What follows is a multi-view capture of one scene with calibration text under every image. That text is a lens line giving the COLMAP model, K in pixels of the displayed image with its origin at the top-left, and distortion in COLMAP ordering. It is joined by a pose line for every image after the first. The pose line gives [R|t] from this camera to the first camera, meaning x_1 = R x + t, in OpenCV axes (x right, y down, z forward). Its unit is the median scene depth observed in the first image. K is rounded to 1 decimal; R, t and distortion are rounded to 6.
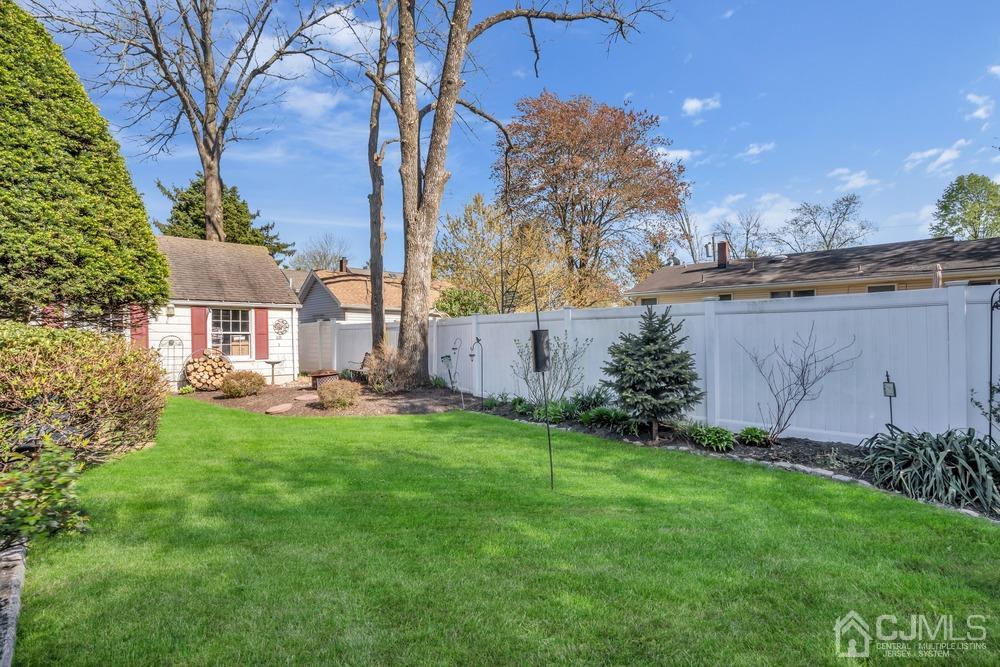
lens RADIAL K [[462.0, 0, 496.3], [0, 462.0, 335.7], [0, 0, 1]] dist [-0.065533, 0.026347]
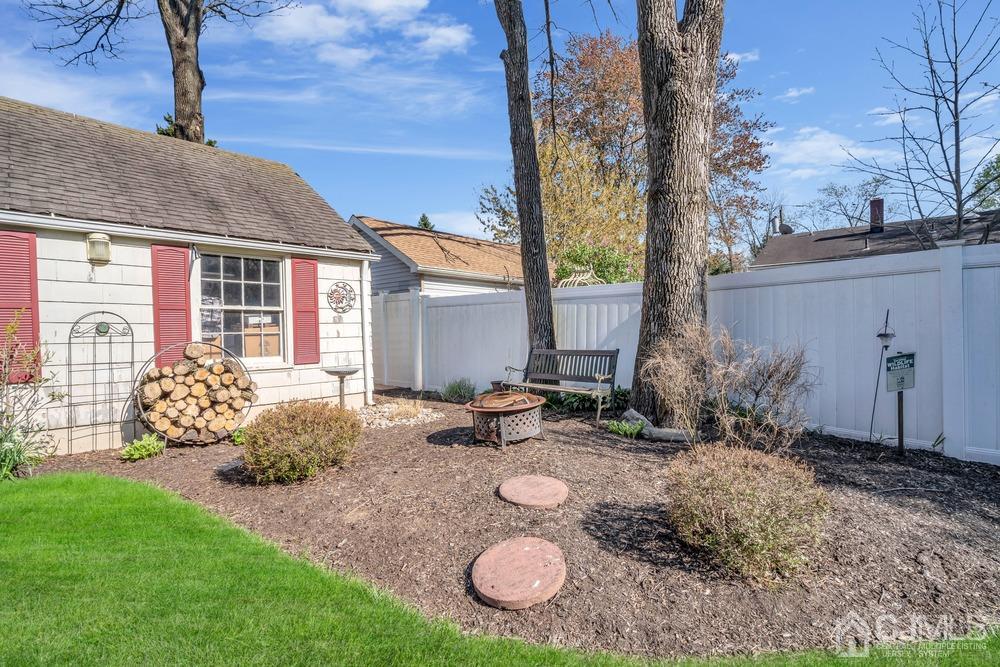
lens RADIAL K [[462.0, 0, 496.3], [0, 462.0, 335.7], [0, 0, 1]] dist [-0.065533, 0.026347]
pose [[0.998458, -0.008134, 0.054908, -0.355557], [0.007303, 0.999856, 0.015319, 0.016739], [-0.055025, -0.014895, 0.998374, 0.527631]]
